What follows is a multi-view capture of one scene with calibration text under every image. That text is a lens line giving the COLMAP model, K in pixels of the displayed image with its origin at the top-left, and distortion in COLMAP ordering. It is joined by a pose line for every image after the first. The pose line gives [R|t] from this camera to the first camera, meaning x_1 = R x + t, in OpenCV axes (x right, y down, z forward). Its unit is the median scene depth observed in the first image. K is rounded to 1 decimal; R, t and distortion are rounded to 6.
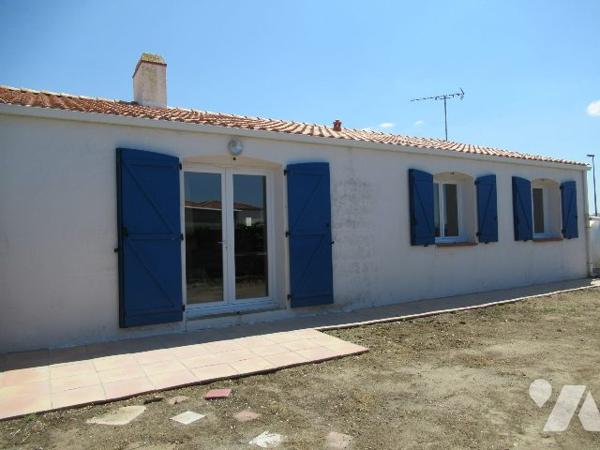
lens RADIAL K [[444.0, 0, 300.0], [0, 444.0, 225.0], [0, 0, 1]] dist [-0.004292, -0.006308]
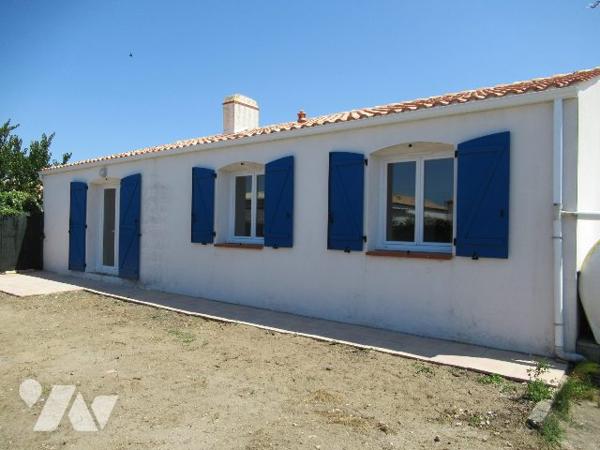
lens RADIAL K [[494.0, 0, 300.0], [0, 494.0, 225.0], [0, 0, 1]] dist [0.001601, 0.000141]
pose [[0.308822, 0.025187, -0.950786, 1.293391], [-0.002392, 0.999667, 0.025705, -0.021935], [0.951117, -0.005664, 0.308780, 0.807927]]
